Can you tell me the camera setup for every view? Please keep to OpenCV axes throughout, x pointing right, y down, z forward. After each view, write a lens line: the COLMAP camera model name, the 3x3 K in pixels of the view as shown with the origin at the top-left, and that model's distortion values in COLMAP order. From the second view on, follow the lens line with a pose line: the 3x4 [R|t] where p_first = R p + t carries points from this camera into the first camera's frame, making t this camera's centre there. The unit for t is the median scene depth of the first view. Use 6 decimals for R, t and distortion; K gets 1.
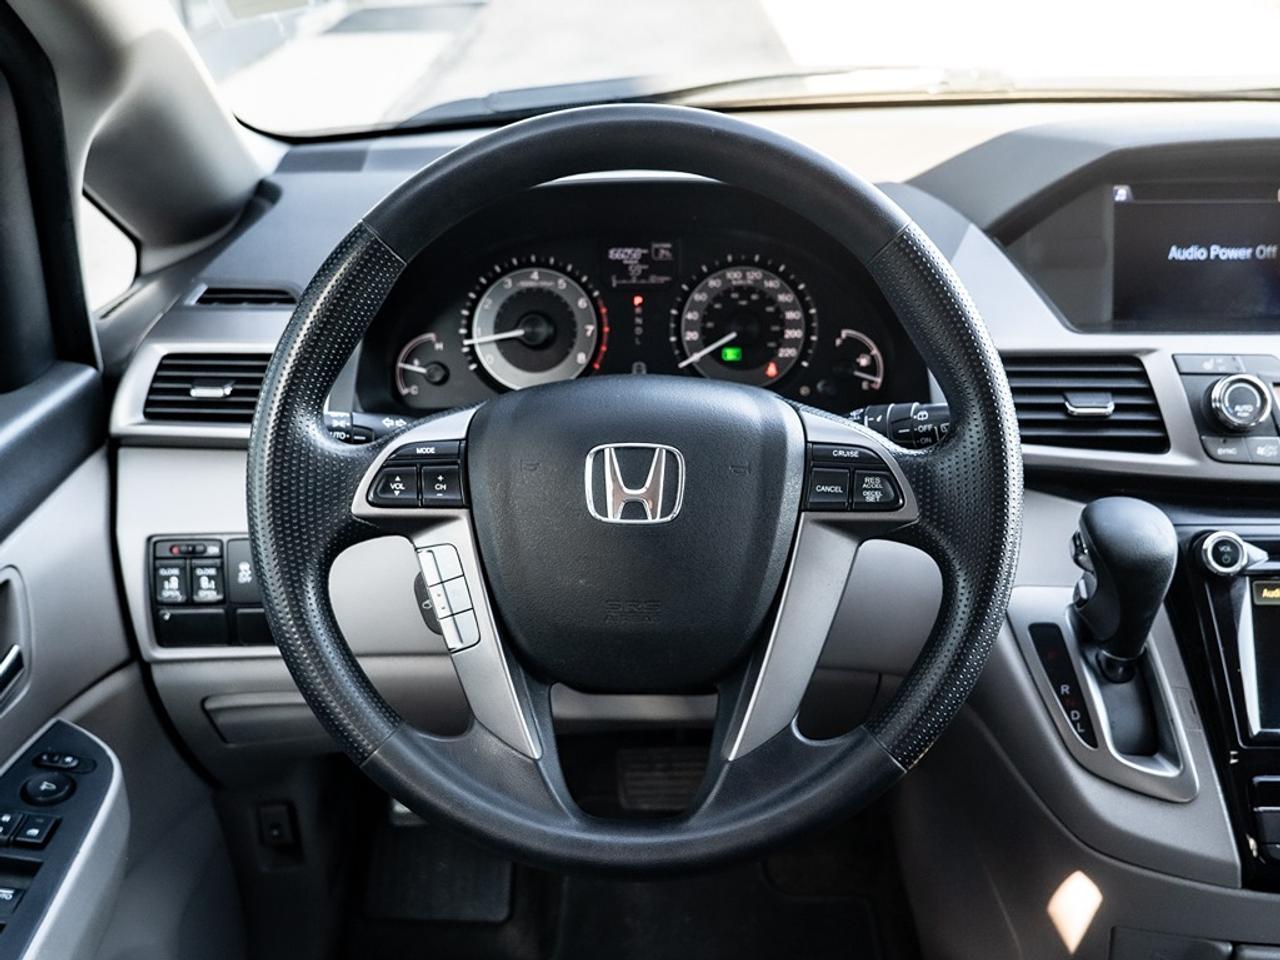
lens RADIAL K [[1304.3, 0, 640.0], [0, 1304.3, 480.0], [0, 0, 1]] dist [-0.013914, -0.018871]
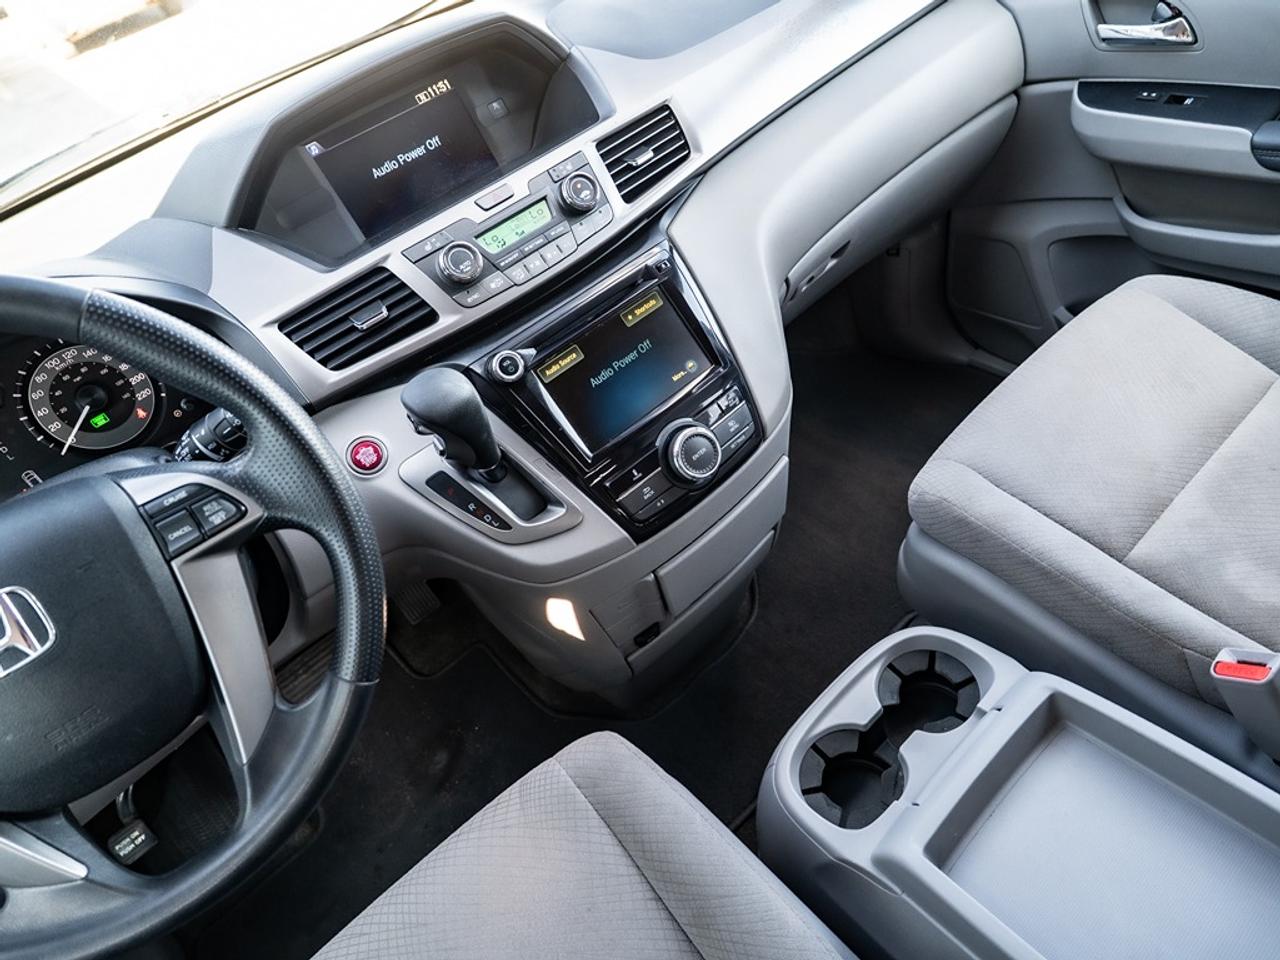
lens RADIAL K [[771.8, 0, 665.8], [0, 771.8, 478.9], [0, 0, 1]] dist [-0.019109, -0.001066]
pose [[0.732048, -0.579051, 0.358894, 0.190985], [0.489963, 0.813539, 0.313196, -0.021341], [-0.473331, -0.053430, 0.879263, 0.163051]]
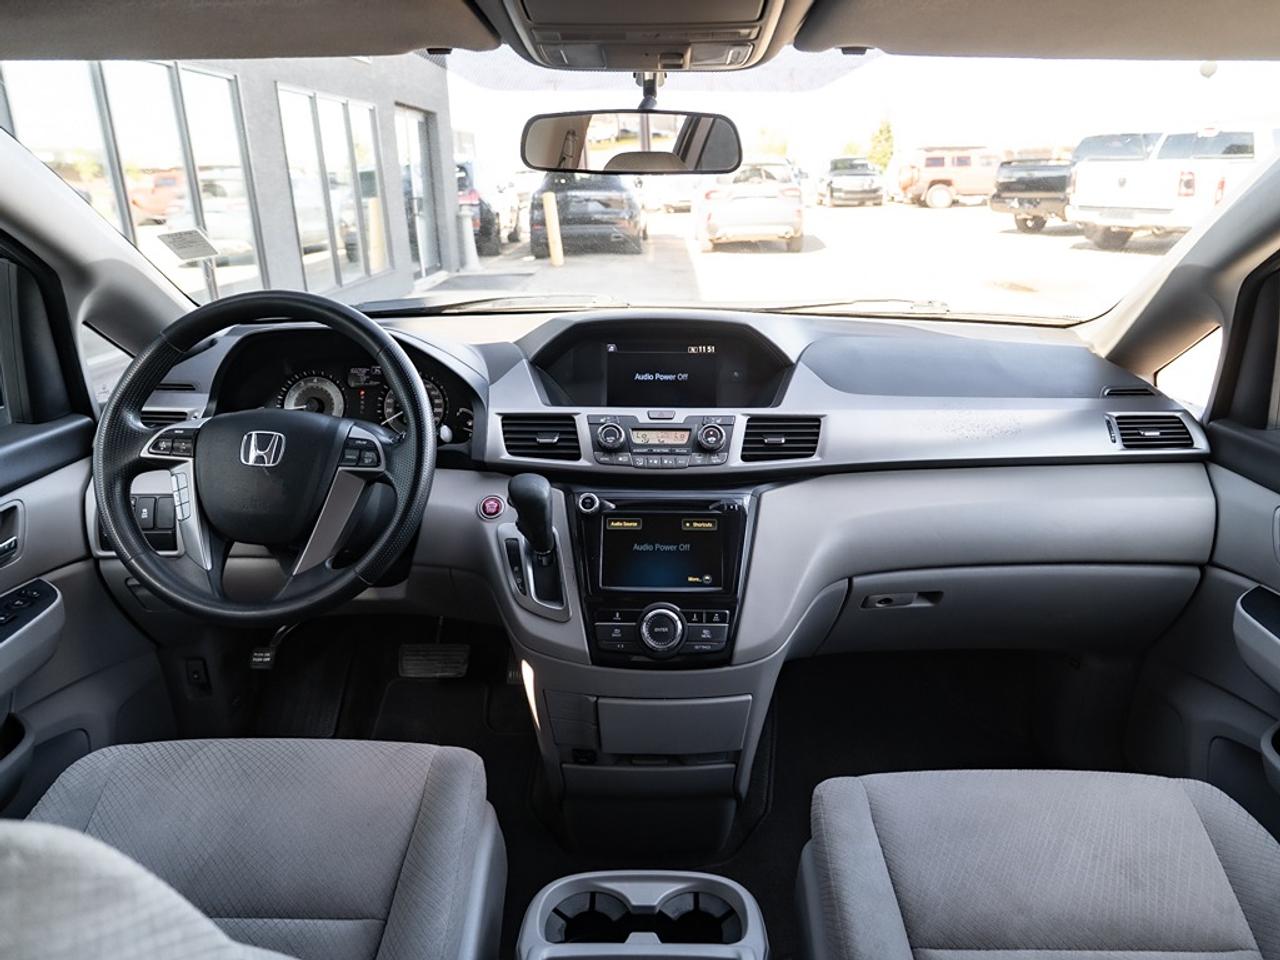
lens RADIAL K [[834.2, 0, 665.9], [0, 834.2, 455.4], [0, 0, 1]] dist [-0.023134, 0.000537]
pose [[0.999769, 0.015977, 0.014353, 0.523498], [-0.013706, 0.989136, -0.146365, 0.166630], [-0.016536, 0.146135, 0.989126, -0.338382]]
